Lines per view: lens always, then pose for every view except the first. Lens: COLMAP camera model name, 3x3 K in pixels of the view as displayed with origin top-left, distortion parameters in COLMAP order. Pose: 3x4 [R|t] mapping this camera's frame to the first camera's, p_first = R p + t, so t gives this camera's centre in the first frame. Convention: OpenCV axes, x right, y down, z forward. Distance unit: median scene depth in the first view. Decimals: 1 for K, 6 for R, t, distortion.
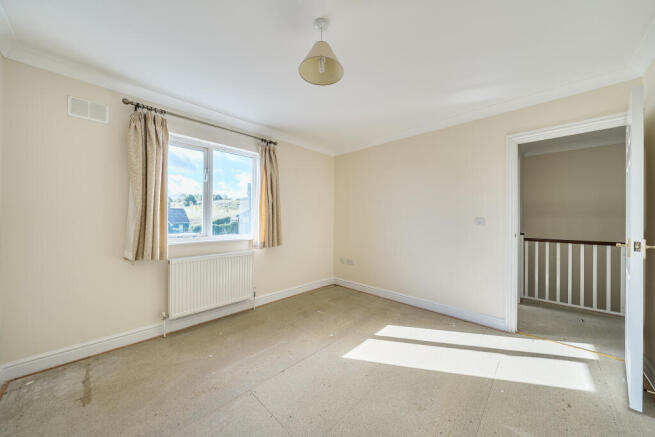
lens RADIAL K [[224.3, 0, 328.5], [0, 224.3, 222.1], [0, 0, 1]] dist [-0.000841, -0.000129]
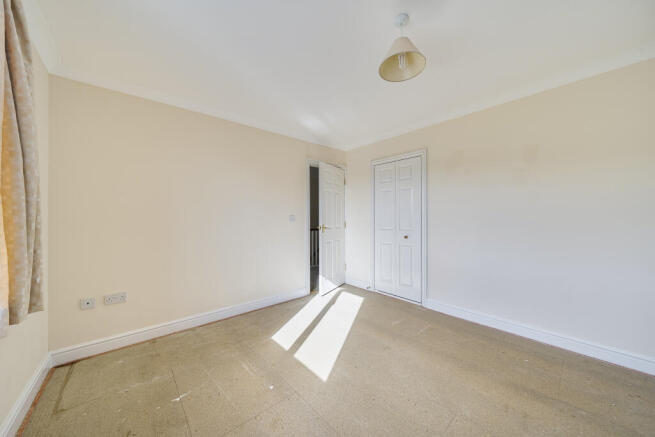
lens RADIAL K [[224.3, 0, 328.5], [0, 224.3, 222.1], [0, 0, 1]] dist [-0.000841, -0.000129]
pose [[0.076937, -0.018196, 0.996870, -0.588231], [0.011372, 0.999784, 0.017371, -0.005013], [-0.996971, 0.010000, 0.077127, 0.710507]]
